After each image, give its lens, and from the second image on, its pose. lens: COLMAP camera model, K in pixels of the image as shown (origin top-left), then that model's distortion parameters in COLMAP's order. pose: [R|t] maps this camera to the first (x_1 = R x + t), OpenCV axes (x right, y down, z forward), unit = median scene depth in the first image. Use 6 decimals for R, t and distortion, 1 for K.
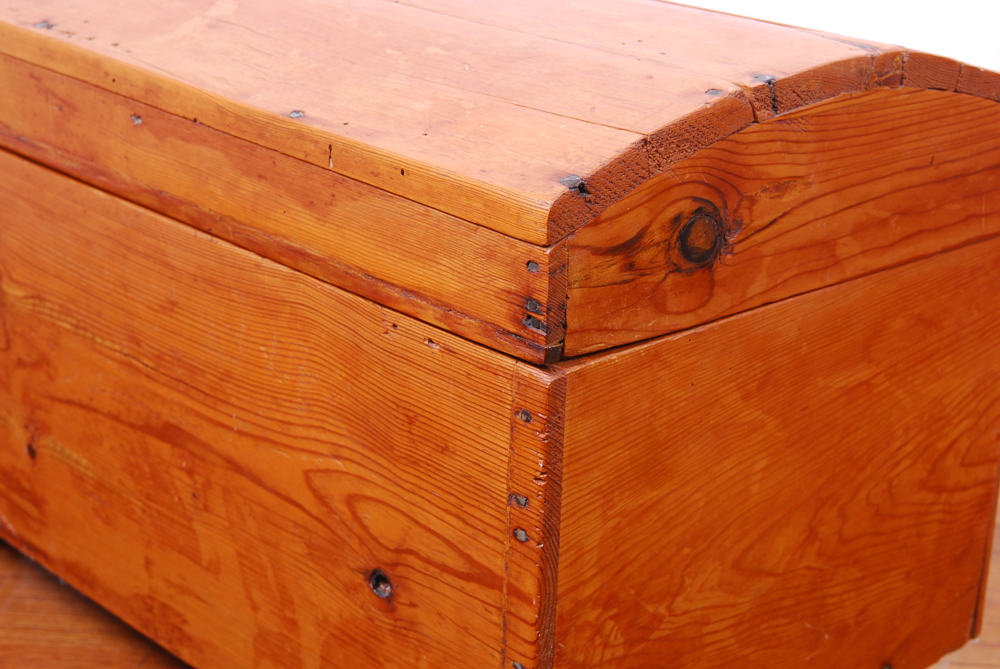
lens RADIAL K [[1949.1, 0, 500.0], [0, 1949.1, 334.5], [0, 0, 1]] dist [-0.008501, -0.015407]
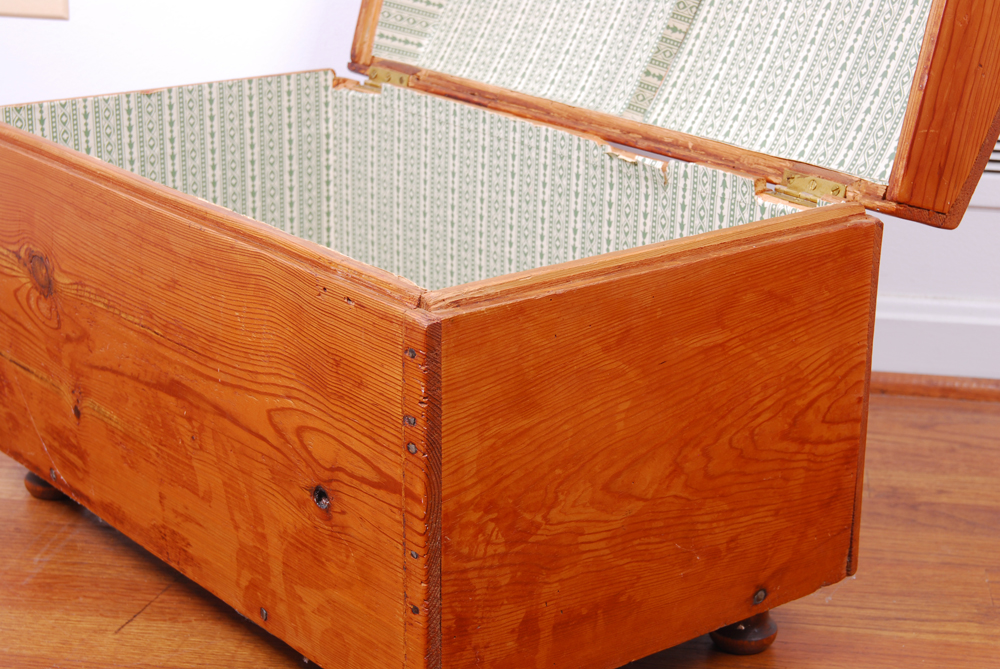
lens RADIAL K [[2010.4, 0, 500.0], [0, 2010.4, 334.5], [0, 0, 1]] dist [0.019173, 0.138314]
pose [[0.995788, 0.005692, -0.091509, 0.165404], [-0.009232, 0.999223, -0.038305, 0.068245], [0.091219, 0.038989, 0.995067, -0.277655]]
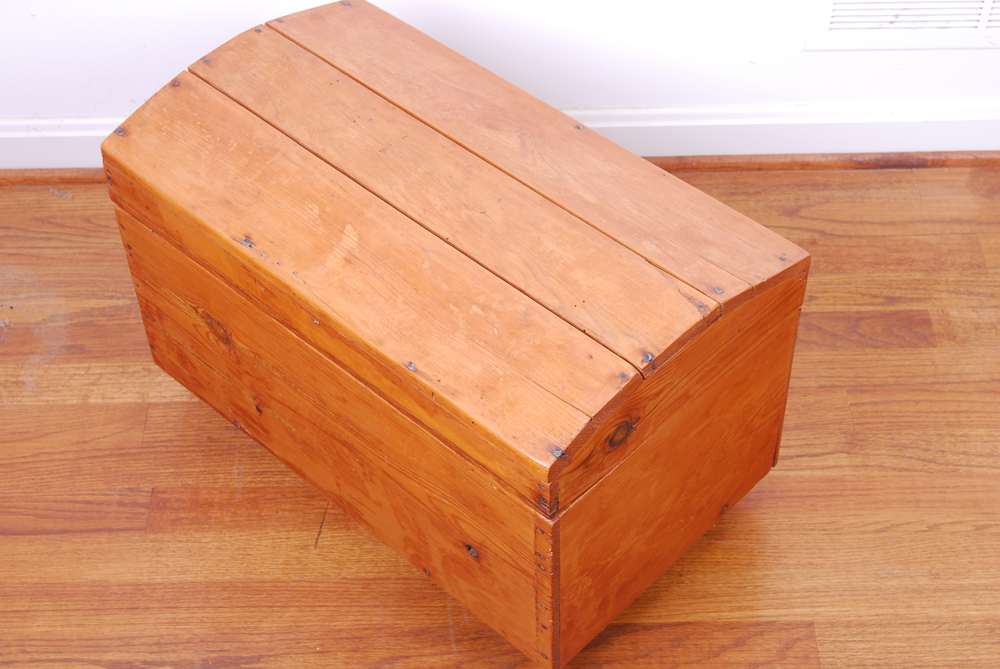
lens RADIAL K [[1787.1, 0, 500.0], [0, 1787.1, 334.5], [0, 0, 1]] dist [0.038055, 0.038939]
pose [[0.996548, -0.083022, -0.000344, -0.011771], [0.073705, 0.882791, 0.463947, -0.906385], [-0.038214, -0.462371, 0.885863, -0.542380]]
